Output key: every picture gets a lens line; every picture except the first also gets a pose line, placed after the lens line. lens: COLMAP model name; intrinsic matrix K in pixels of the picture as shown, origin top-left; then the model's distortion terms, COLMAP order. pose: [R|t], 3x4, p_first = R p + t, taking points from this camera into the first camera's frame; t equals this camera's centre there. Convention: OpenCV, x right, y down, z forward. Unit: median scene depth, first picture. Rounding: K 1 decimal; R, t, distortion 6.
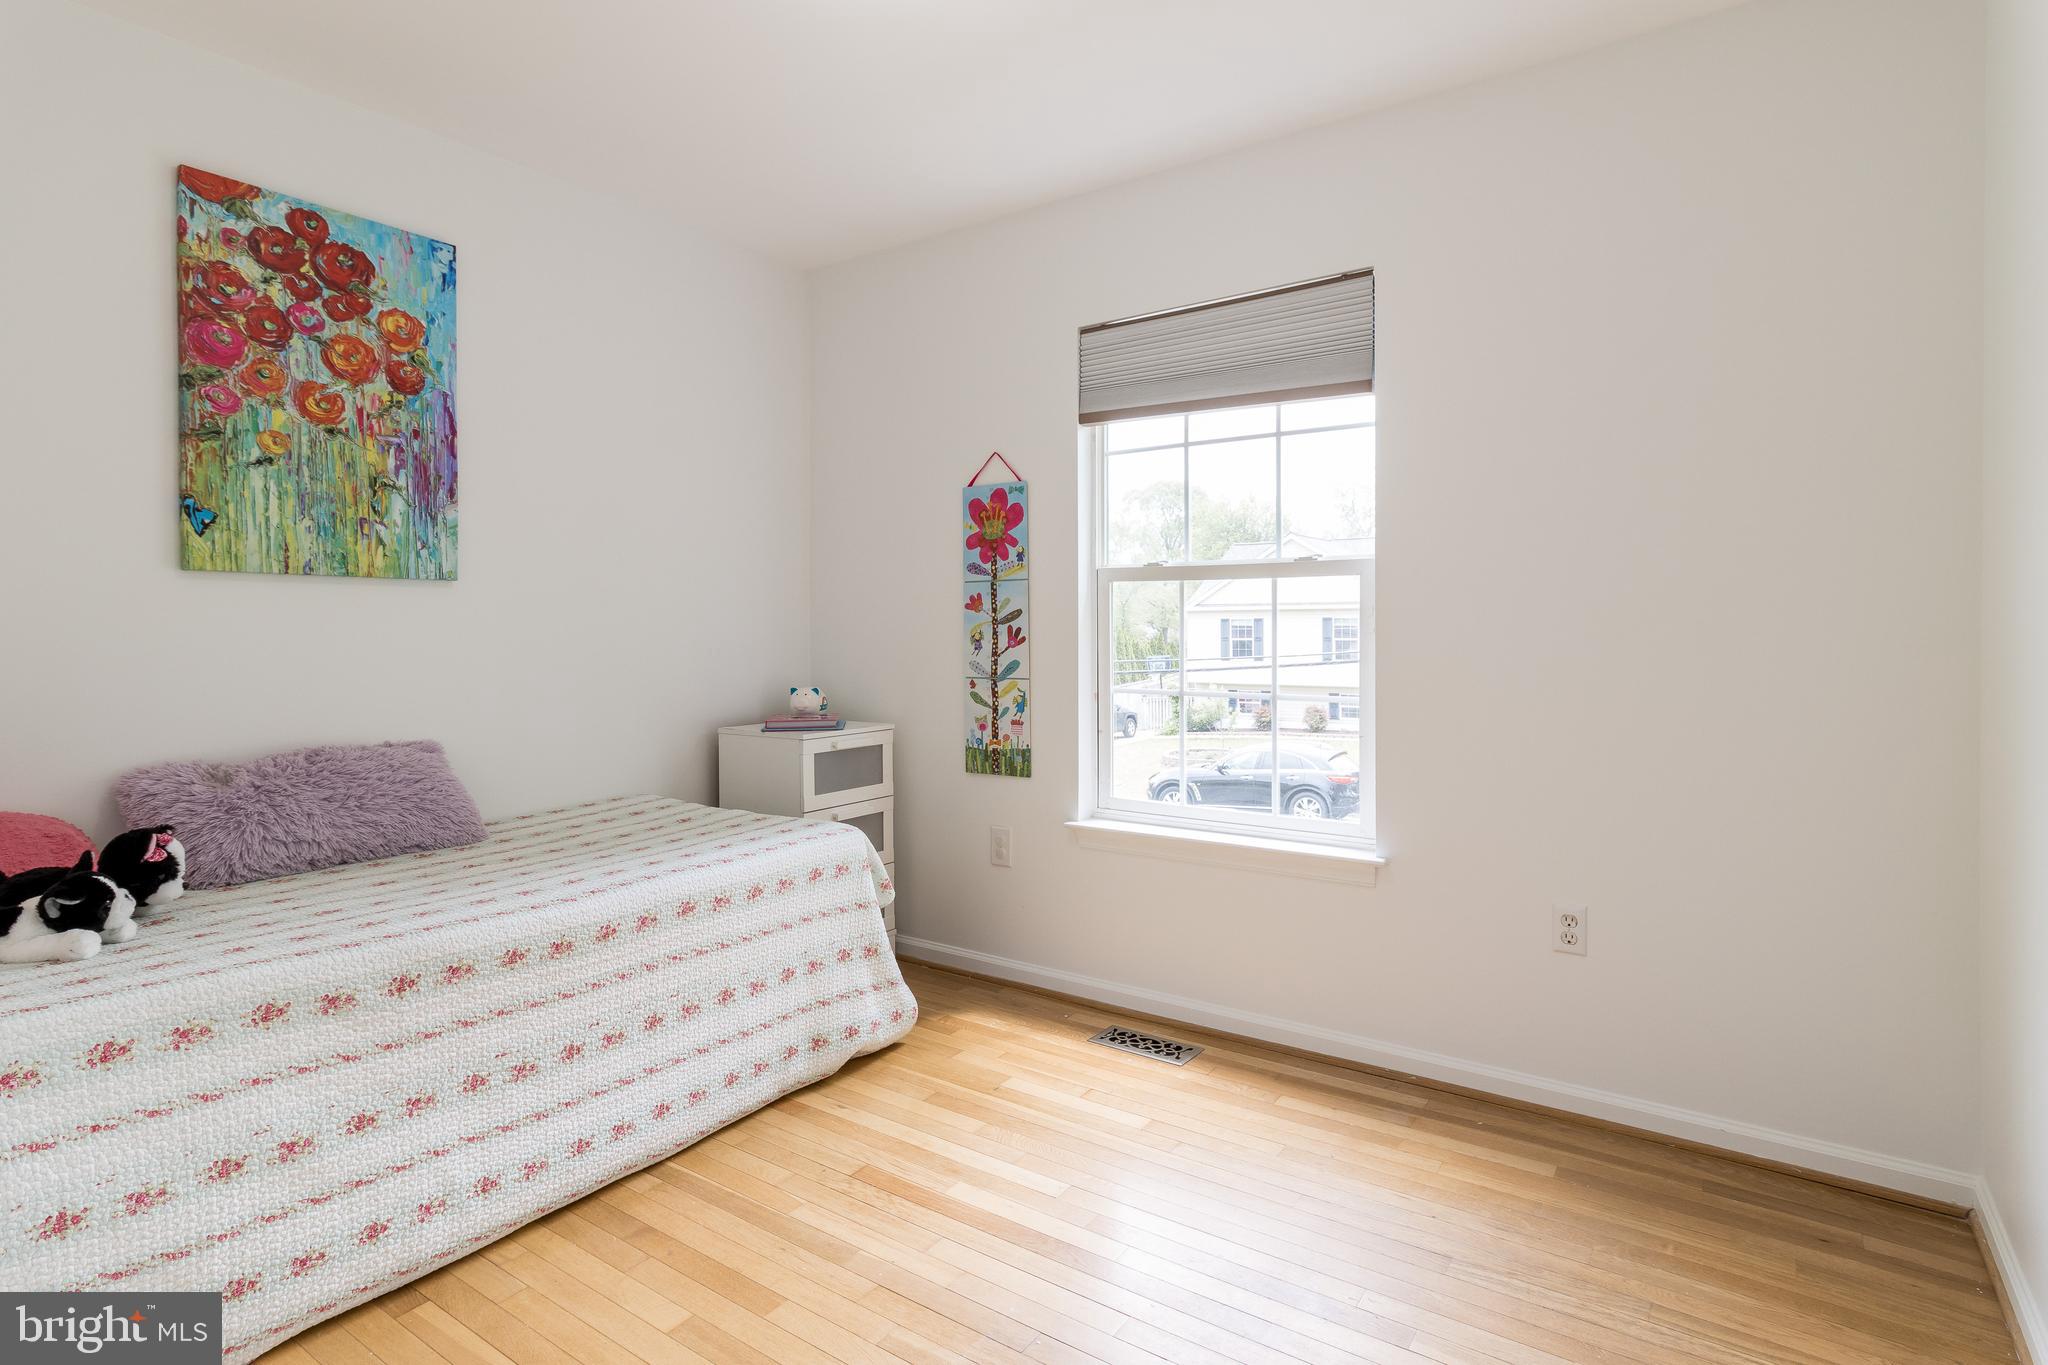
lens RADIAL K [[1008.3, 0, 1065.5], [0, 1008.3, 638.0], [0, 0, 1]] dist [0.003008, 0.001620]
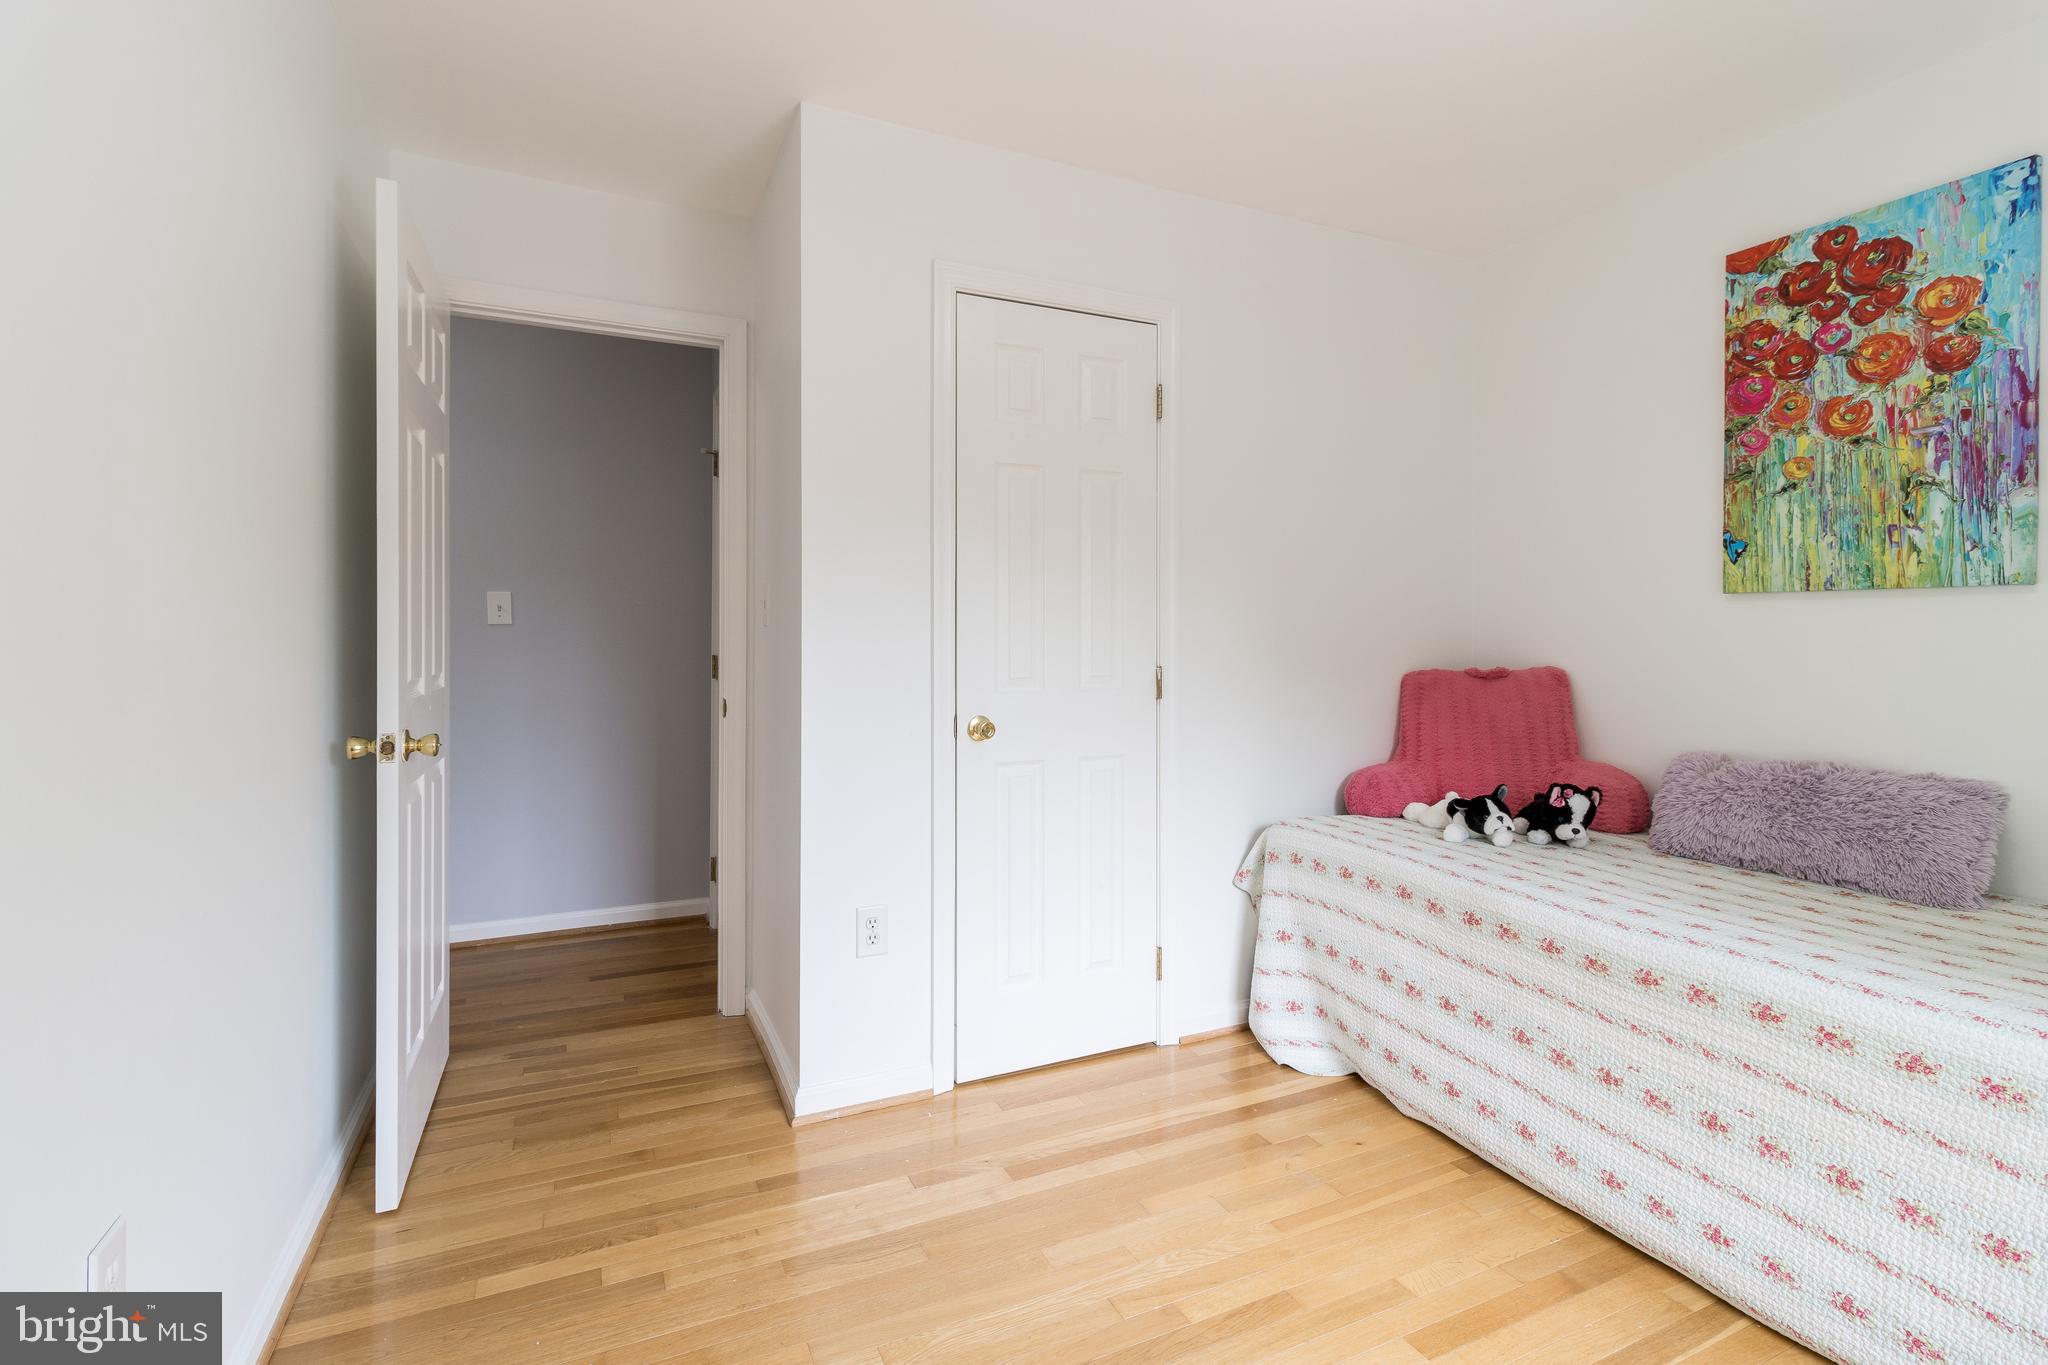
lens RADIAL K [[951.0, 0, 1011.1], [0, 951.0, 633.2], [0, 0, 1]] dist [0.009003, 0.000756]
pose [[-0.516440, 0.002520, -0.856320, 0.491644], [-0.008661, 0.999929, 0.008167, -0.020533], [0.856280, 0.011635, -0.516382, 0.793062]]
